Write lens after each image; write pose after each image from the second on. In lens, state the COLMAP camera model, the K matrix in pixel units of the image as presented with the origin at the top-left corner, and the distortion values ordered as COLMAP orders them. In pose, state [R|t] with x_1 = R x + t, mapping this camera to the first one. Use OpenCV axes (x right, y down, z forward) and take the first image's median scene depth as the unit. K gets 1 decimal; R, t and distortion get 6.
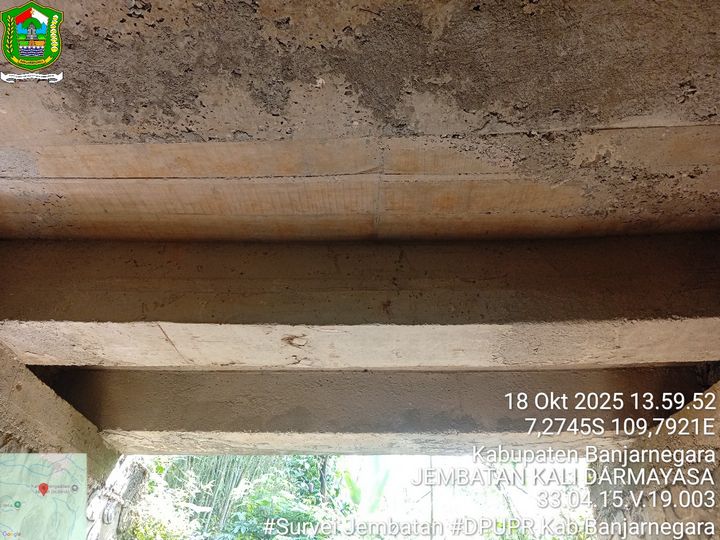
lens RADIAL K [[554.7, 0, 360.0], [0, 554.7, 270.0], [0, 0, 1]] dist [0.088481, -0.167825]
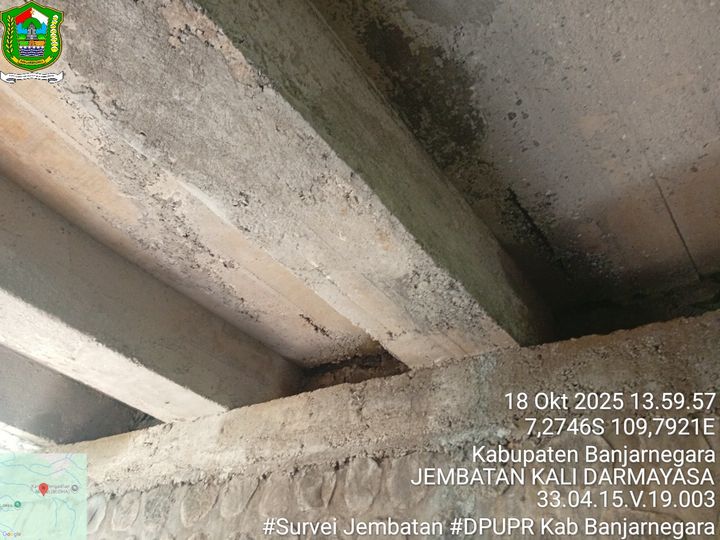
lens RADIAL K [[554.7, 0, 360.0], [0, 554.7, 270.0], [0, 0, 1]] dist [0.088481, -0.167825]
pose [[0.566815, 0.570454, 0.594393, 0.100228], [-0.553076, 0.798217, -0.238655, -0.054580], [-0.610597, -0.193471, 0.767946, -0.090279]]
